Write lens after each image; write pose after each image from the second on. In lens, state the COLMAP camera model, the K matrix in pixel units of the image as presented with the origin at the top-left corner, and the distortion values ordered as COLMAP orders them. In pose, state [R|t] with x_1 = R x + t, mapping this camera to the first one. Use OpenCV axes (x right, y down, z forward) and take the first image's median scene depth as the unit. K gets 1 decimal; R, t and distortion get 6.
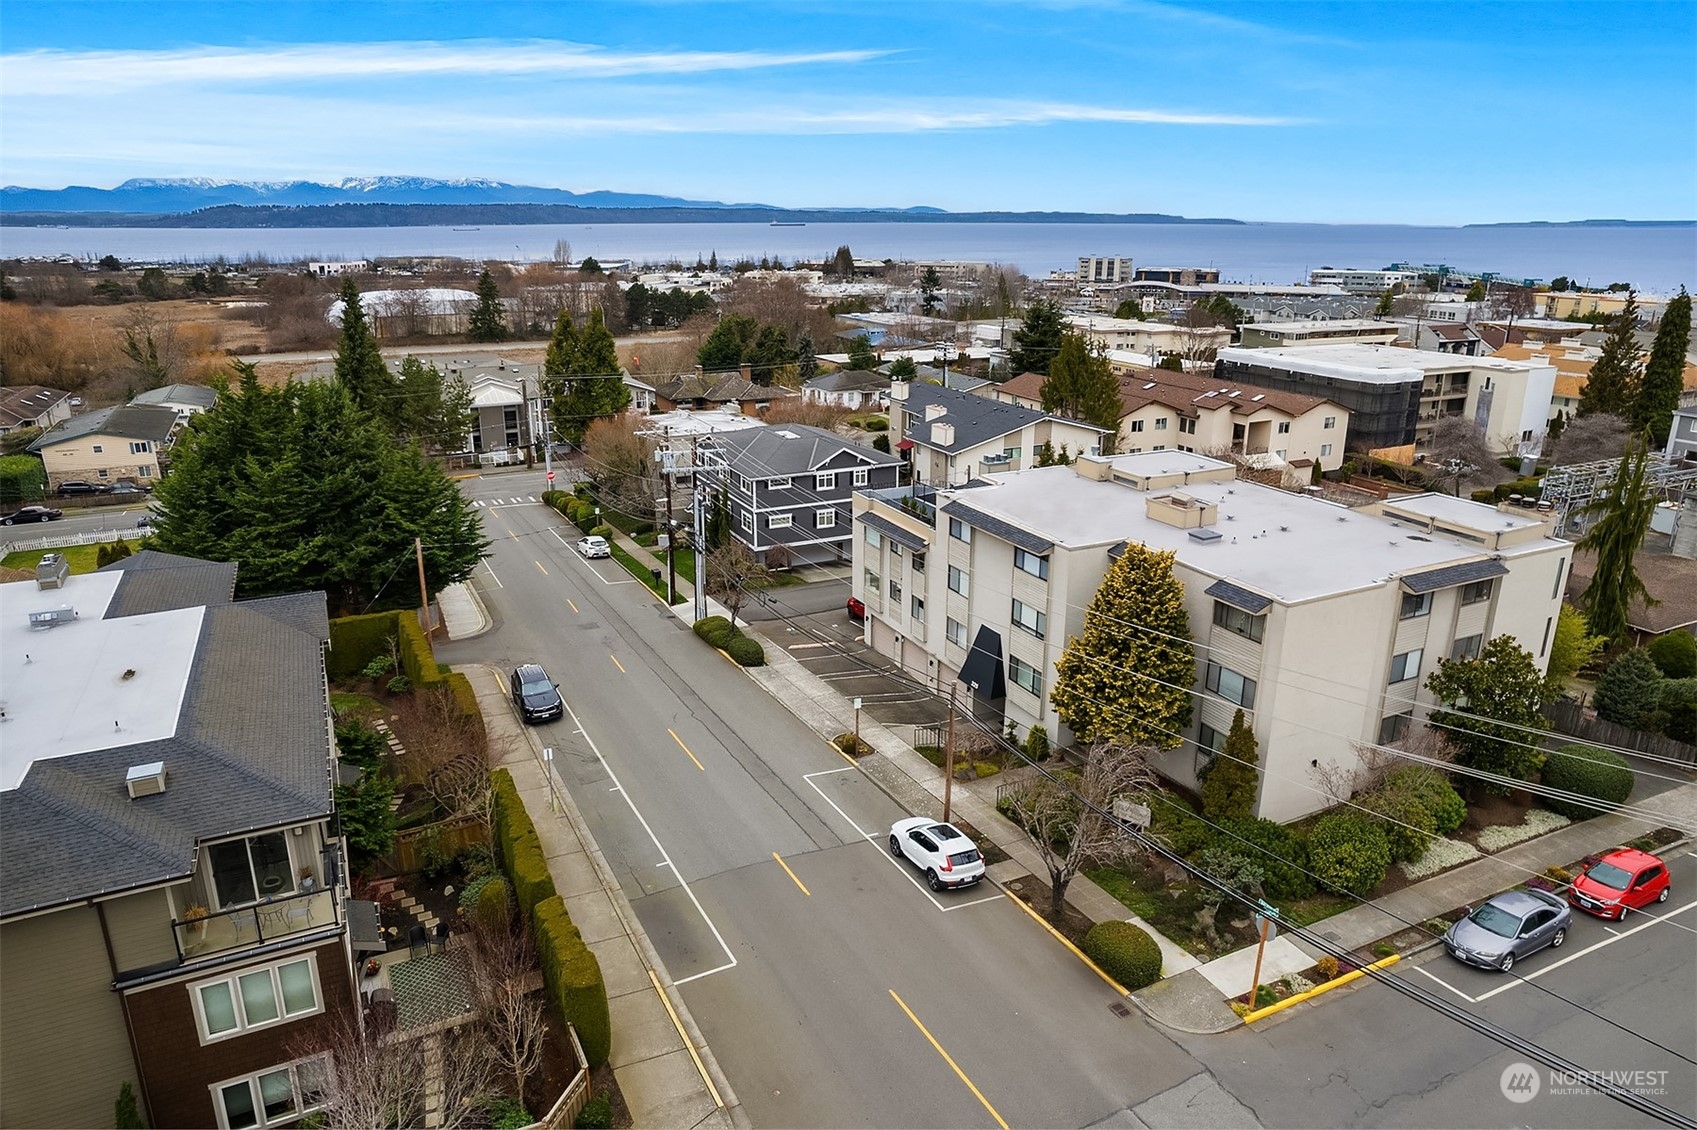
lens RADIAL K [[1086.1, 0, 855.0], [0, 1086.1, 562.7], [0, 0, 1]] dist [-0.065456, 0.063182]
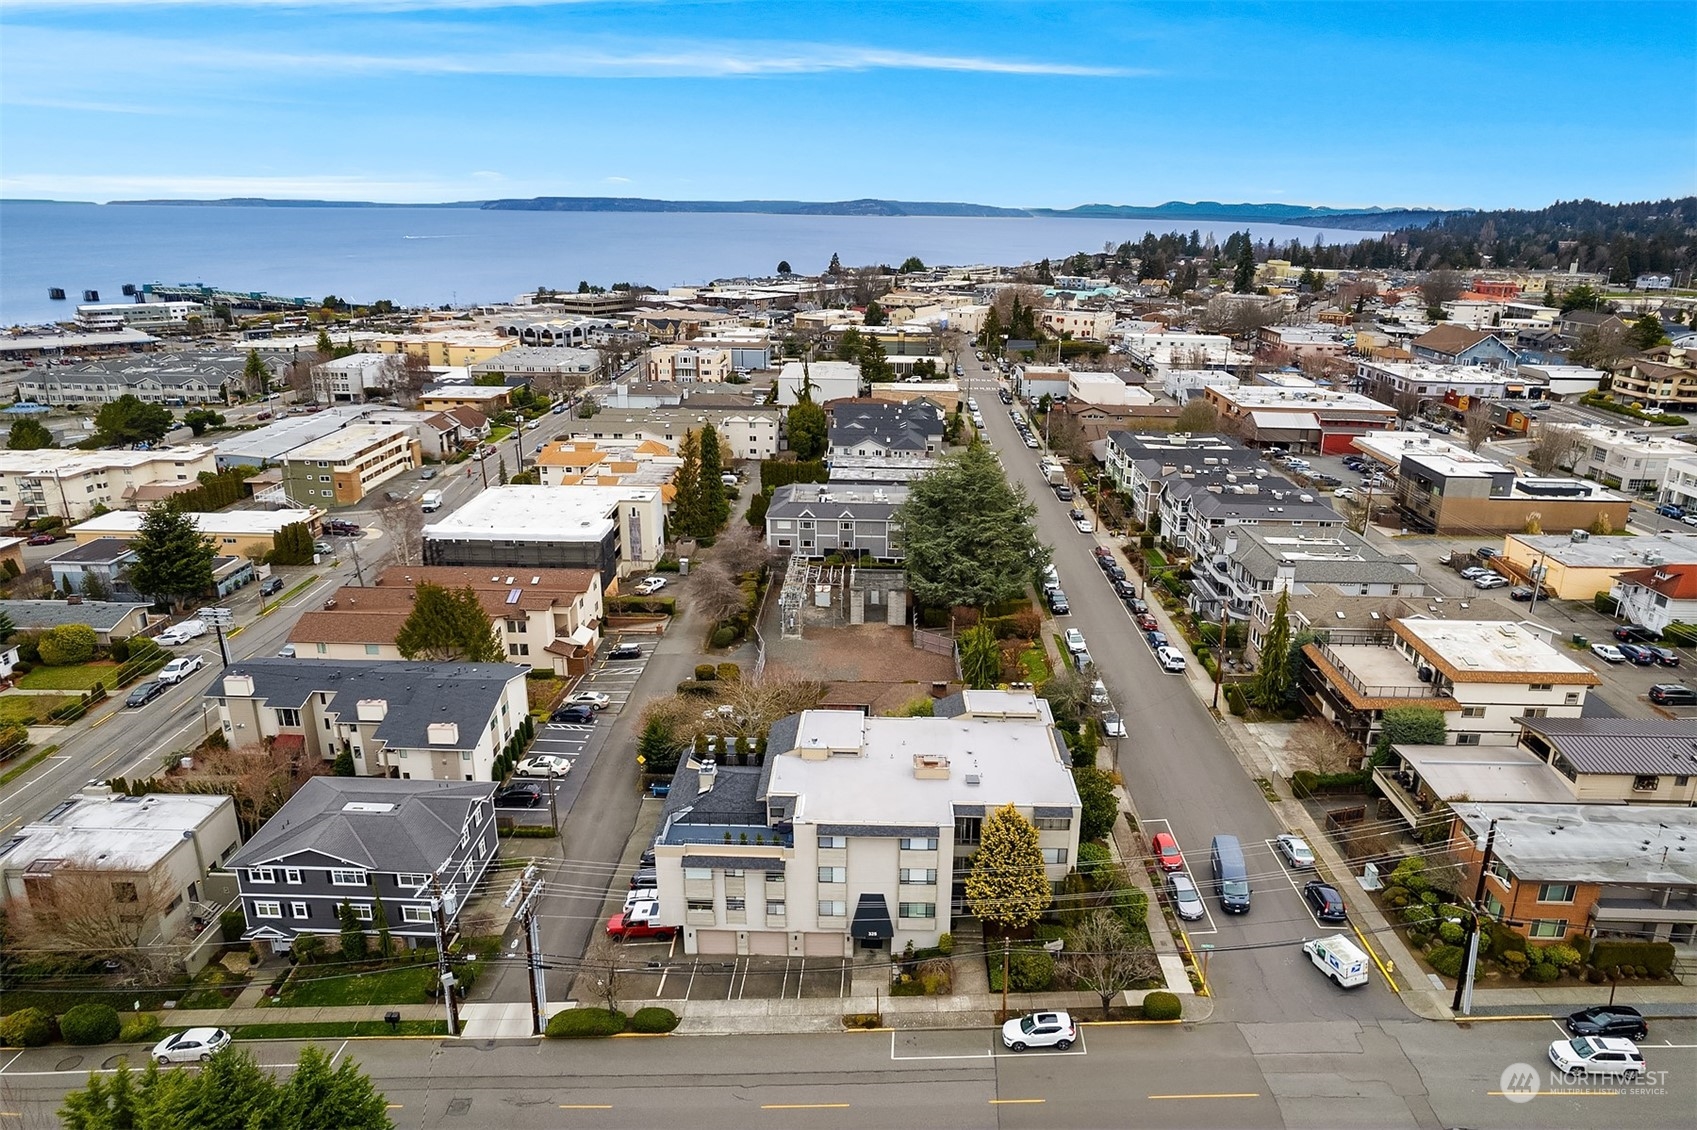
lens RADIAL K [[1086.1, 0, 855.0], [0, 1086.1, 562.7], [0, 0, 1]] dist [-0.065456, 0.063182]
pose [[0.462425, -0.274578, 0.843072, -0.912705], [0.256642, 0.951589, 0.169153, -0.567550], [-0.848704, 0.138147, 0.510507, 0.203728]]
